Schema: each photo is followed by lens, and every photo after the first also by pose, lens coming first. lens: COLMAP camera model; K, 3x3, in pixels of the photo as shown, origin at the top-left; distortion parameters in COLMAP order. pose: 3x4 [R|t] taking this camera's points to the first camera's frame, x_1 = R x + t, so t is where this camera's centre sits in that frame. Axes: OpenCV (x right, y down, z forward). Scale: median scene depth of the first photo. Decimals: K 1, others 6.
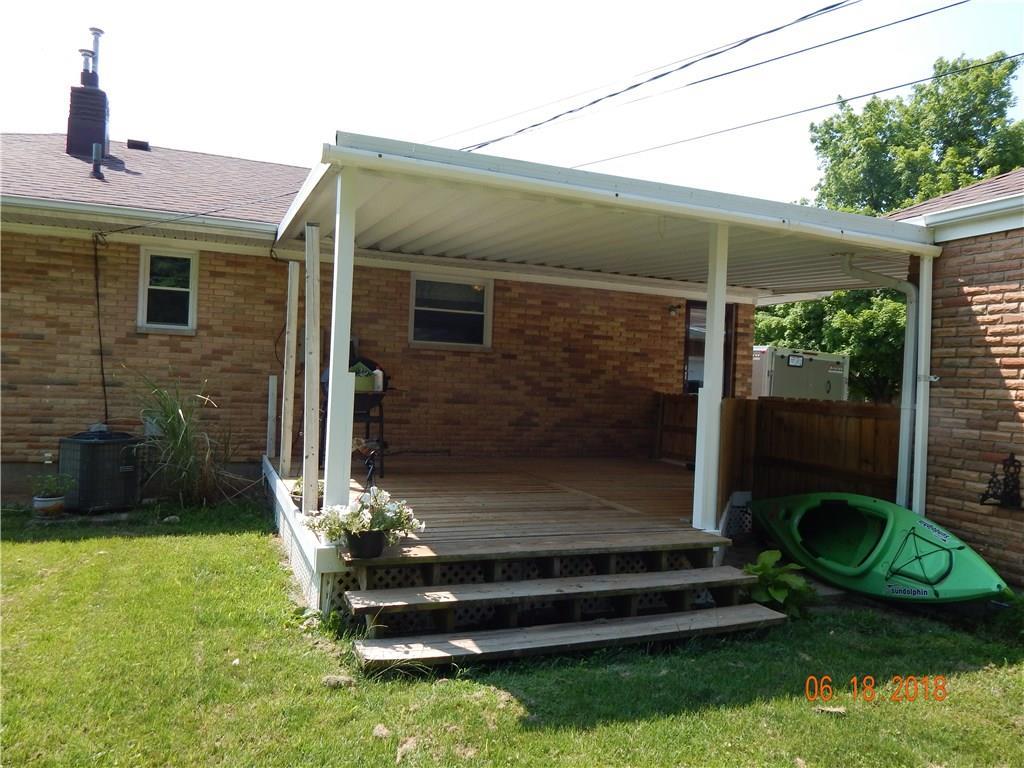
lens RADIAL K [[738.6, 0, 503.8], [0, 738.6, 380.7], [0, 0, 1]] dist [-0.007998, -0.003179]
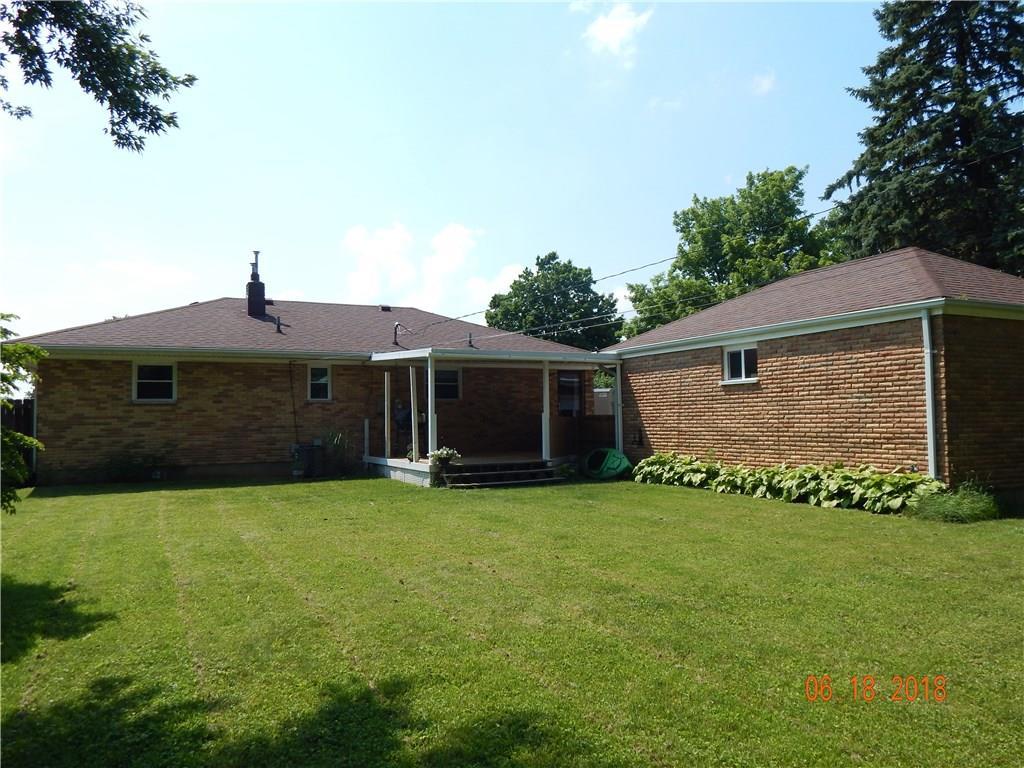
lens RADIAL K [[738.6, 0, 511.6], [0, 738.6, 377.2], [0, 0, 1]] dist [-0.007998, -0.003179]
pose [[0.993675, -0.051928, 0.099566, -0.098073], [0.057473, 0.996904, -0.053660, 0.012460], [-0.096471, 0.059043, 0.993583, -1.269269]]
